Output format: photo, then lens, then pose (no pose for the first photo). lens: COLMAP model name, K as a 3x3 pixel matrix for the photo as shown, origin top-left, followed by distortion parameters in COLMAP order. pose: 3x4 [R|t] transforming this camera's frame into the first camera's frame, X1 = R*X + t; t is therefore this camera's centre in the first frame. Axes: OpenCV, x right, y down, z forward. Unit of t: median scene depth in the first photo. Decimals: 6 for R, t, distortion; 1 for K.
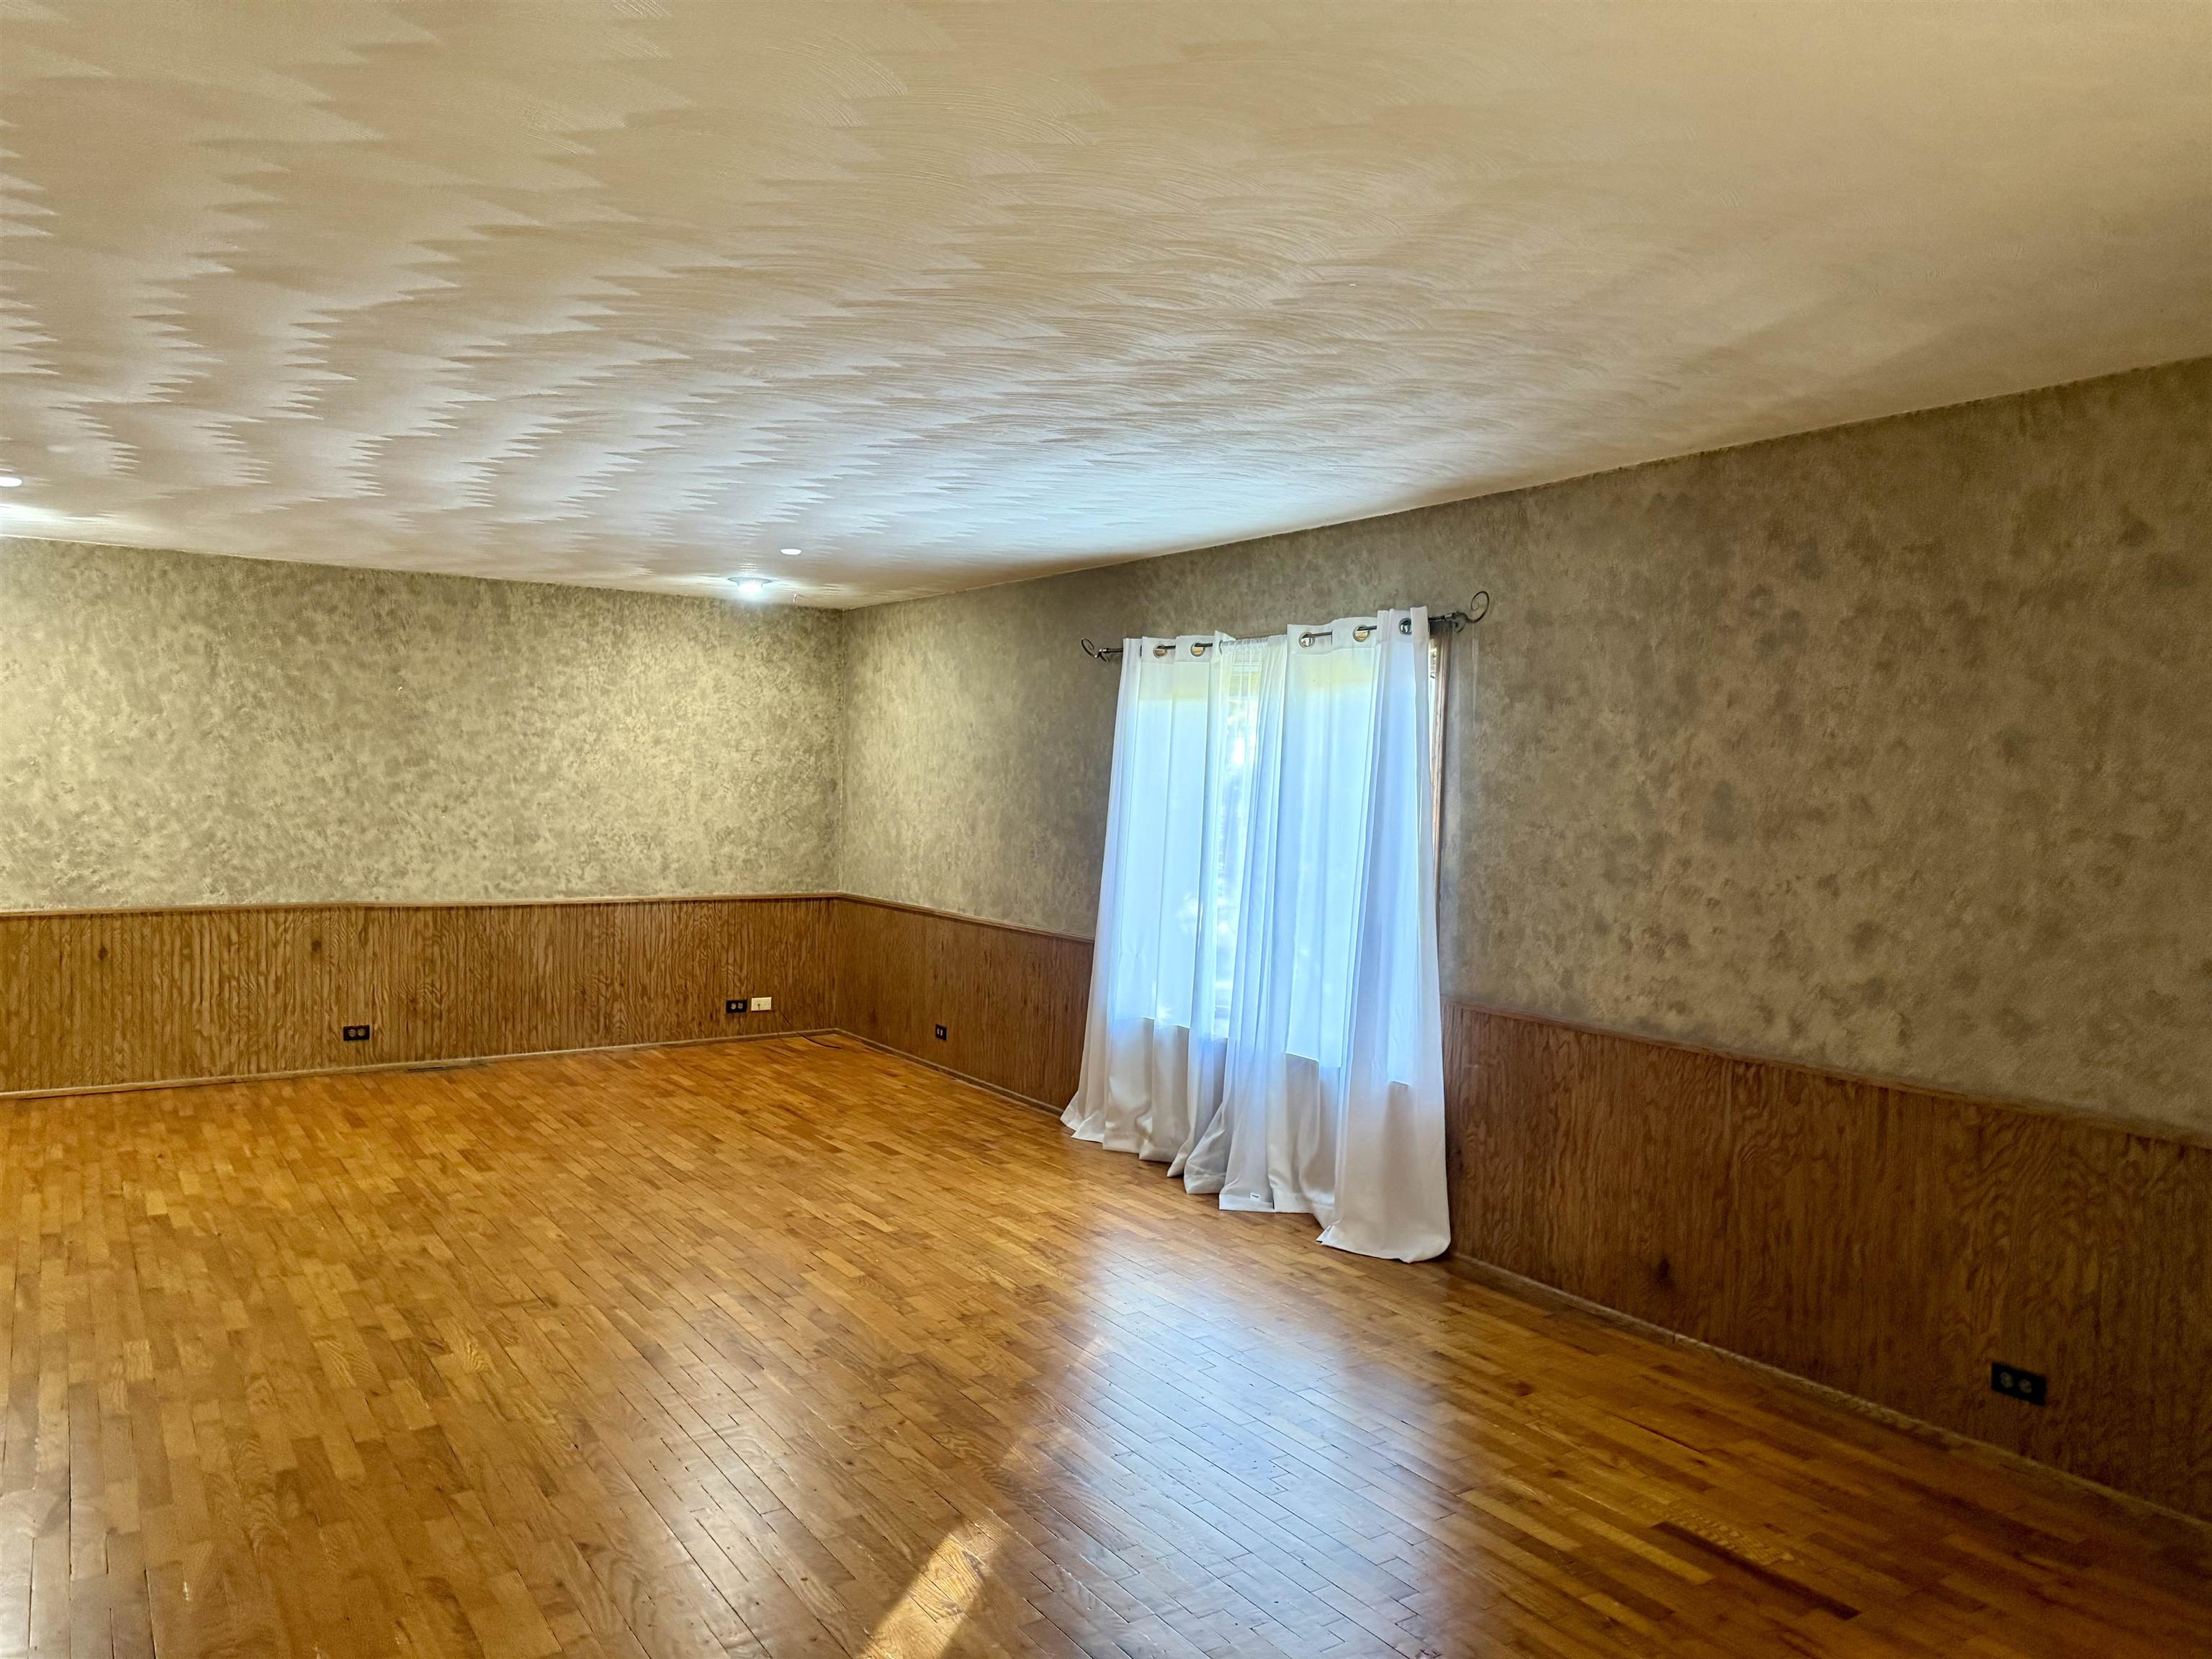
lens RADIAL K [[1561.6, 0, 1084.0], [0, 1561.6, 833.8], [0, 0, 1]] dist [0.051182, -0.061374]
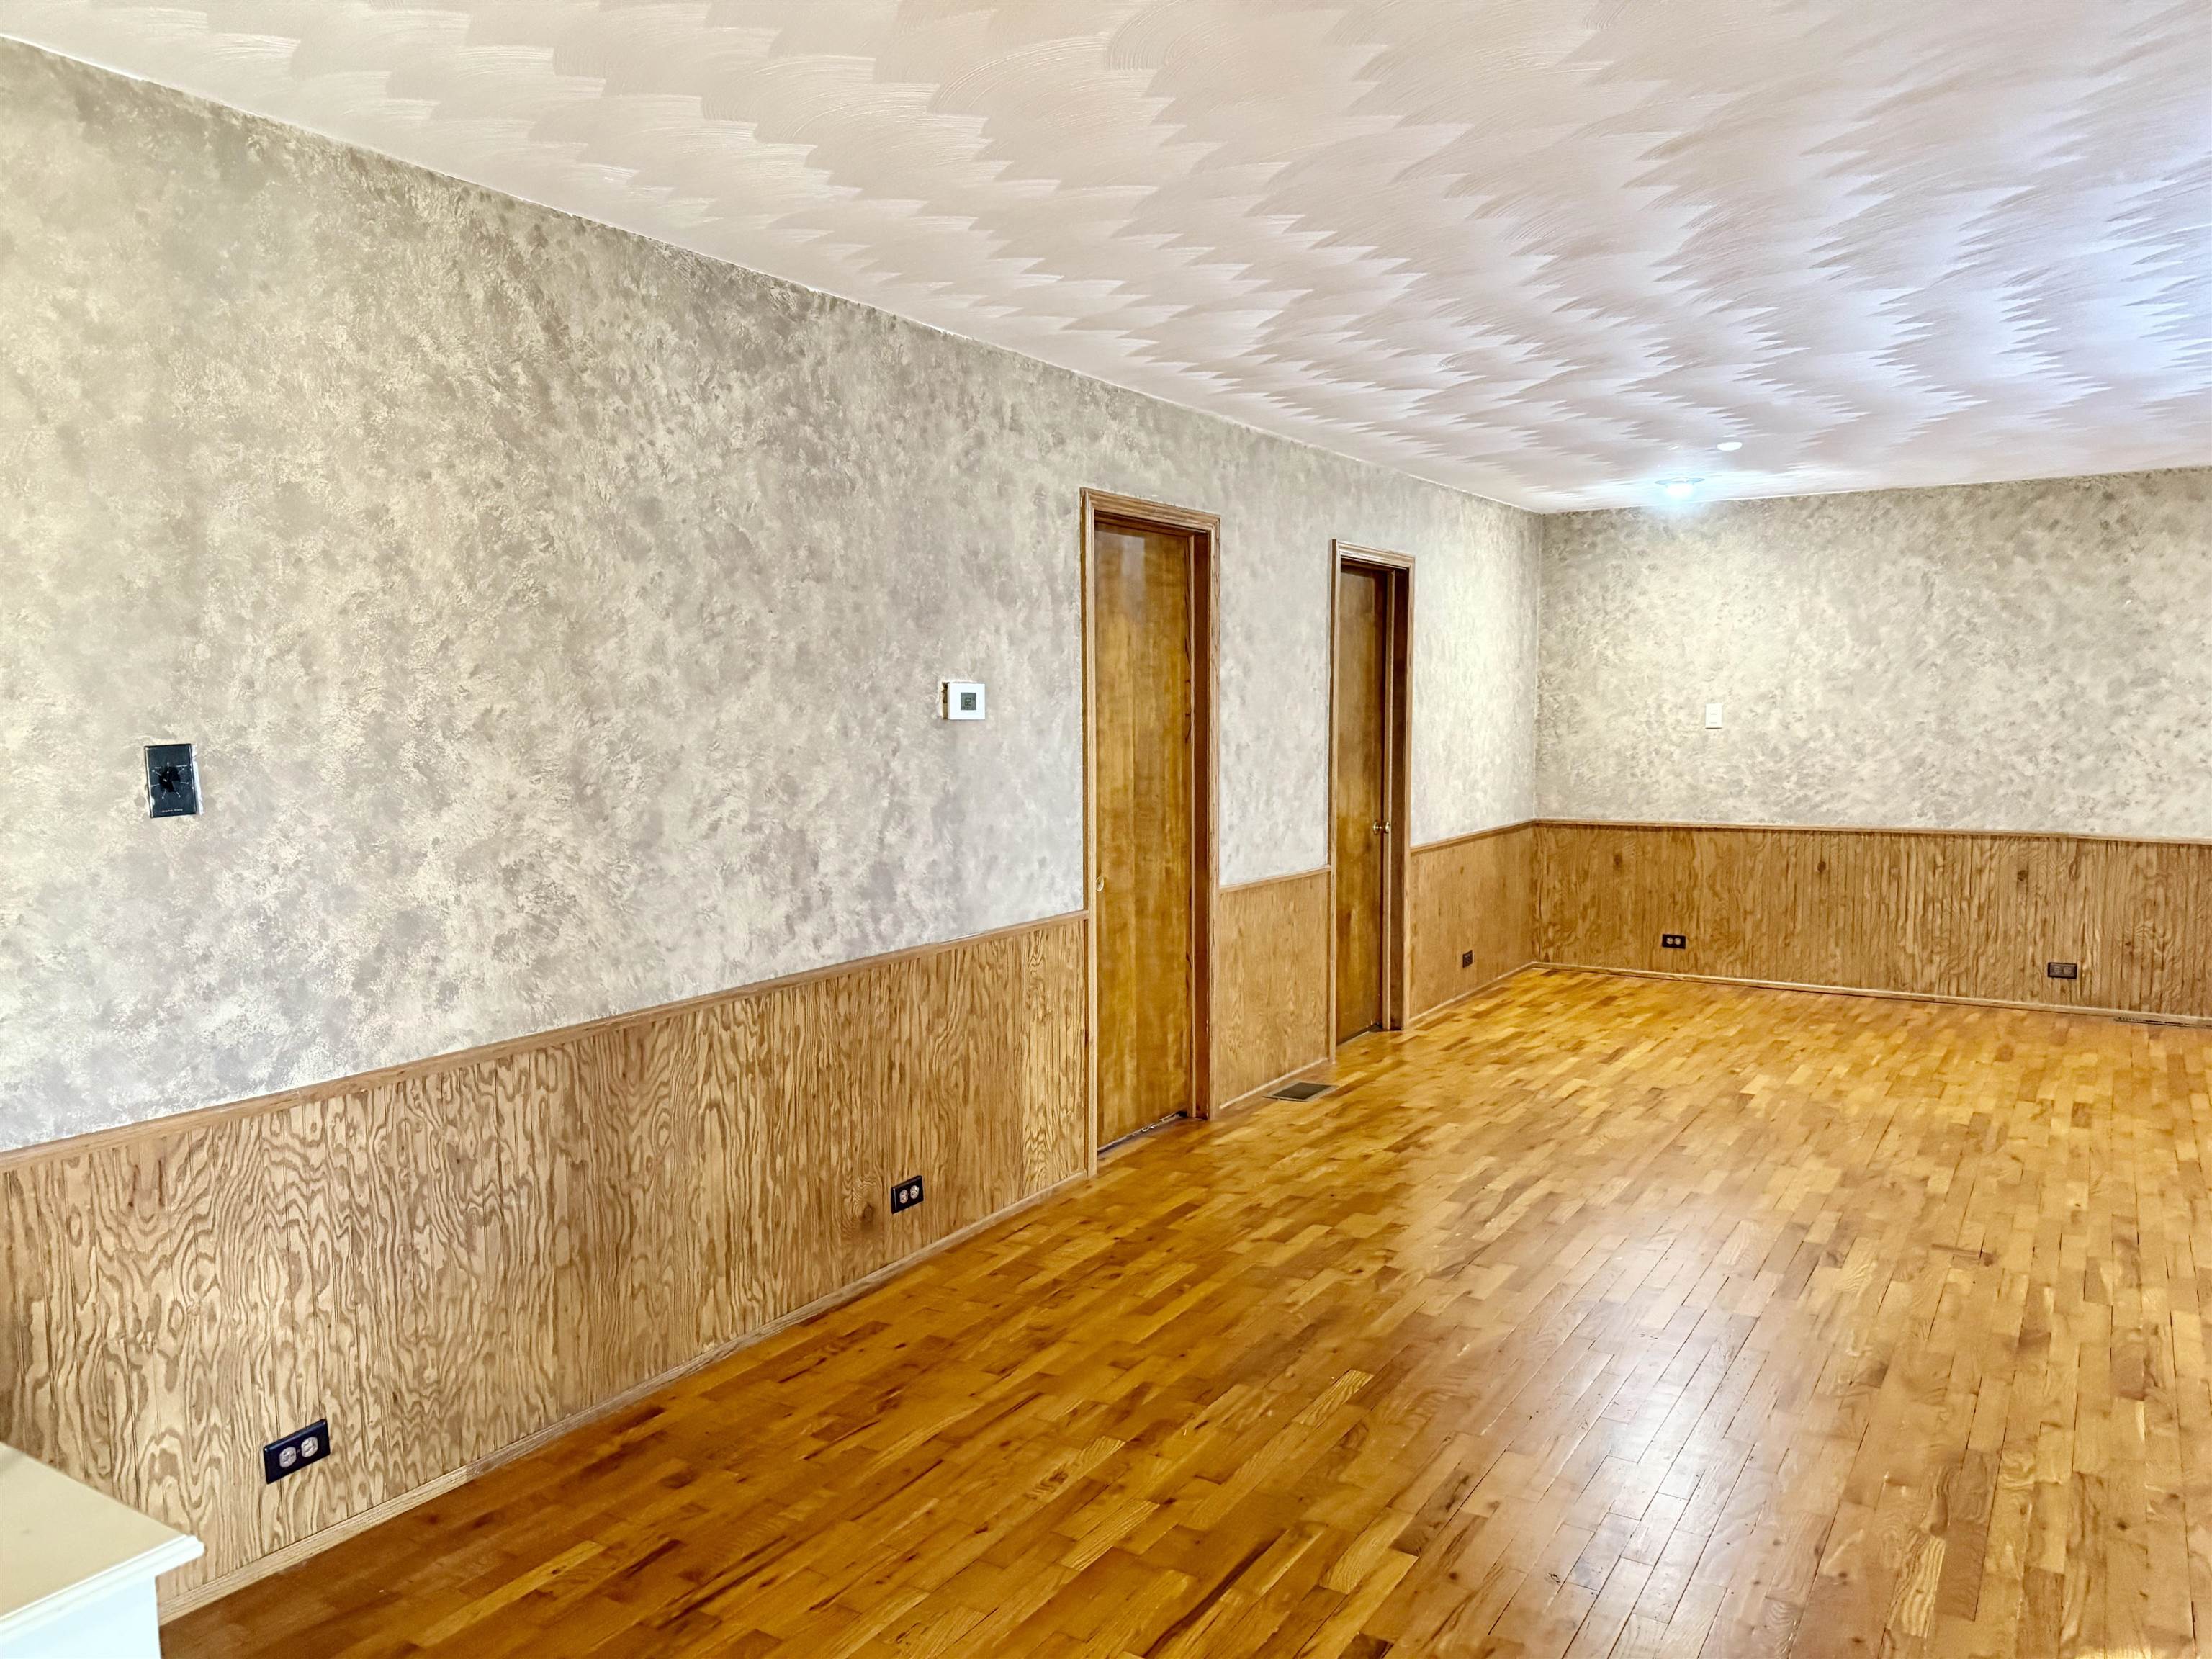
lens RADIAL K [[1561.6, 0, 1127.7], [0, 1561.6, 832.6], [0, 0, 1]] dist [0.051182, -0.061374]
pose [[0.414344, 0.048354, -0.908835, 0.169555], [-0.014325, 0.998810, 0.046610, 0.007214], [0.910008, -0.006294, 0.414544, 0.096849]]
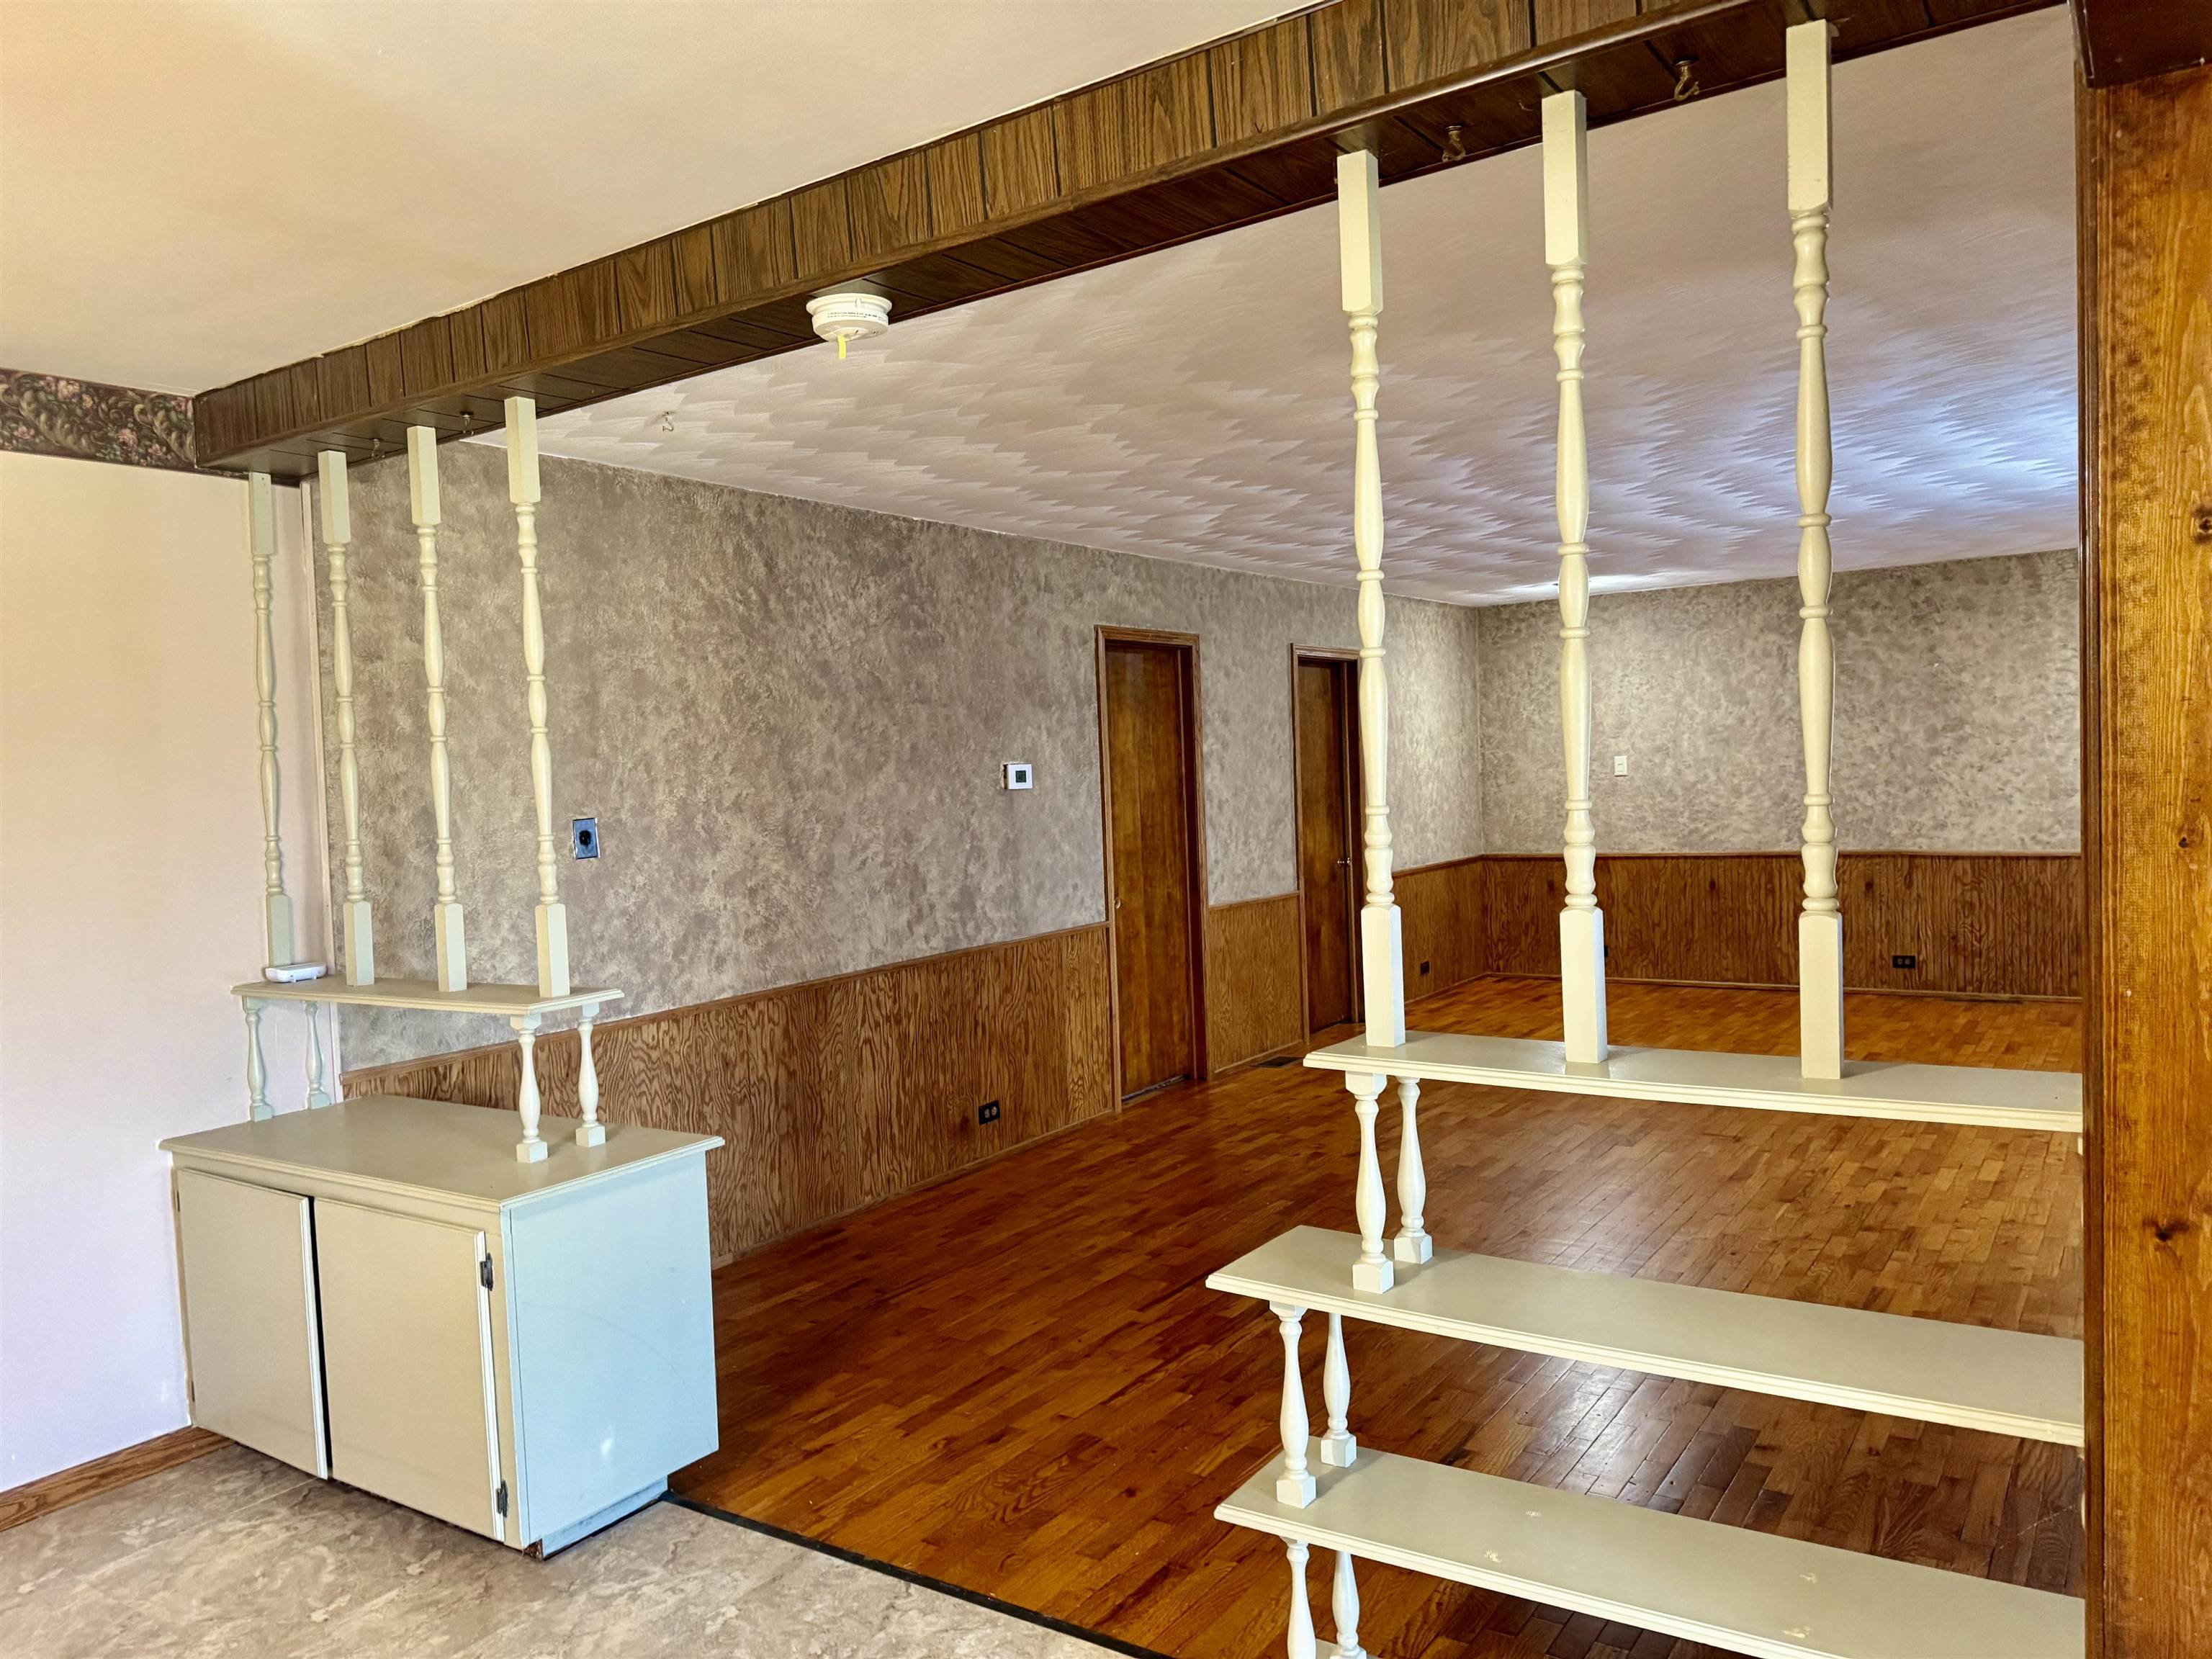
lens RADIAL K [[1561.6, 0, 1098.8], [0, 1561.6, 821.8], [0, 0, 1]] dist [0.051182, -0.061374]
pose [[0.371098, -0.007601, -0.928563, 0.421236], [0.017946, 0.999838, -0.001012, 0.012628], [0.928420, -0.016288, 0.371175, 0.006881]]
